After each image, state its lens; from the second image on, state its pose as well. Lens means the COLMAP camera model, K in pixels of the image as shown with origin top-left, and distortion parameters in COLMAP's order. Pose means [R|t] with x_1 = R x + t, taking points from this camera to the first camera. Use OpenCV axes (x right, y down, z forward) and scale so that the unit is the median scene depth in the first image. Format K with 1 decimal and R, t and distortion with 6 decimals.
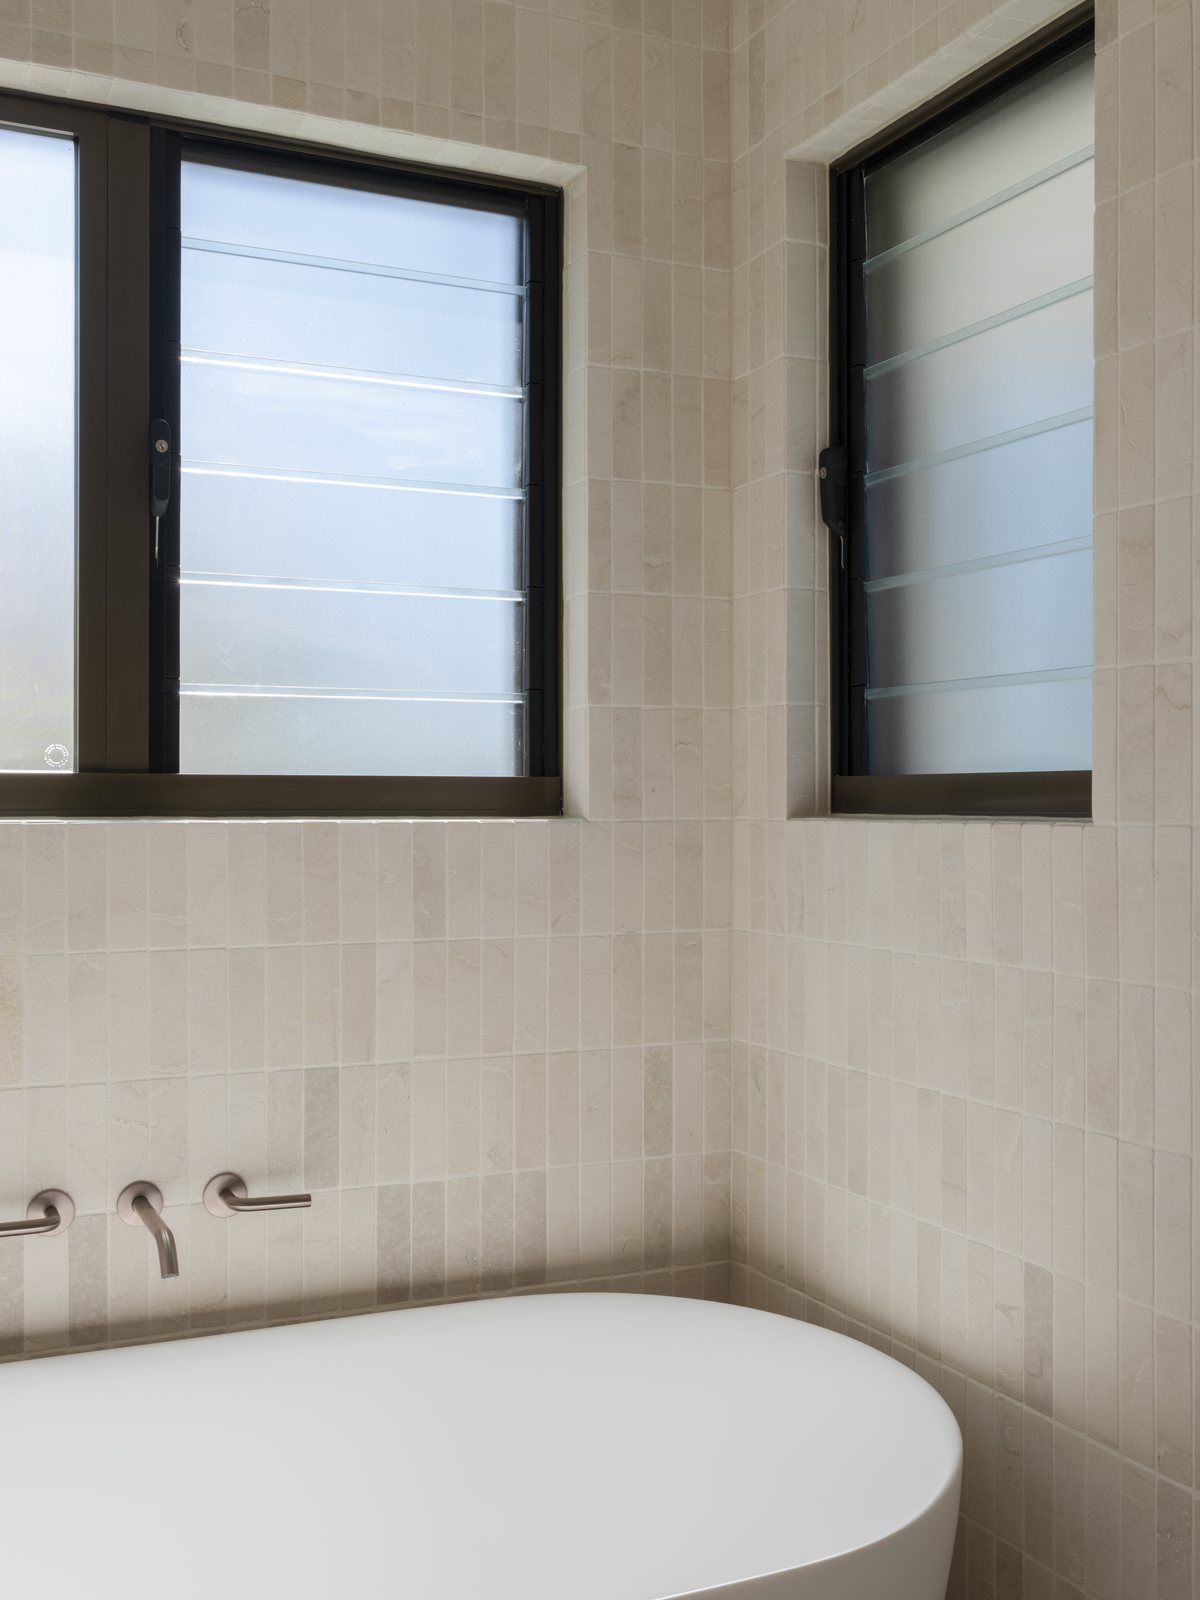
lens RADIAL K [[1631.3, 0, 600.0], [0, 1631.3, 800.0], [0, 0, 1]] dist [-0.047650, 0.106220]
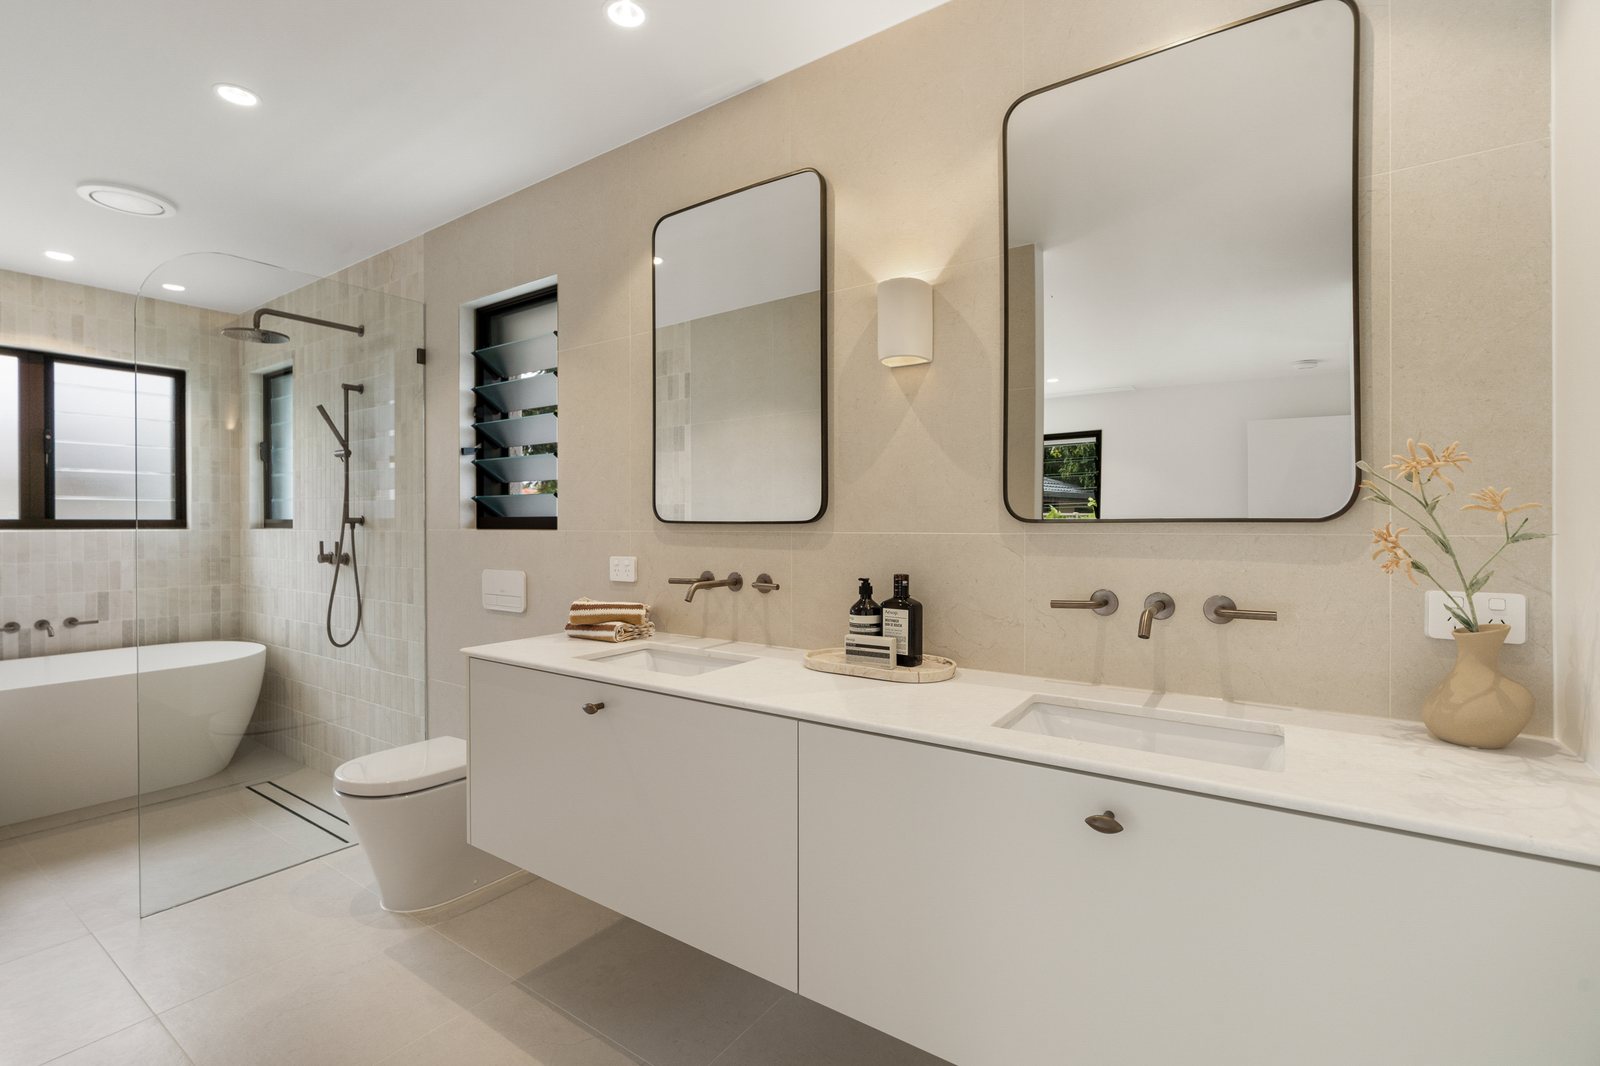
lens RADIAL K [[734.4, 0, 787.3], [0, 734.4, 528.2], [0, 0, 1]] dist [-0.001047, 0.000205]
pose [[0.875286, -0.003835, 0.483590, 0.420179], [0.000054, 0.999969, 0.007832, -0.006902], [-0.483606, -0.006829, 0.875259, -1.370647]]
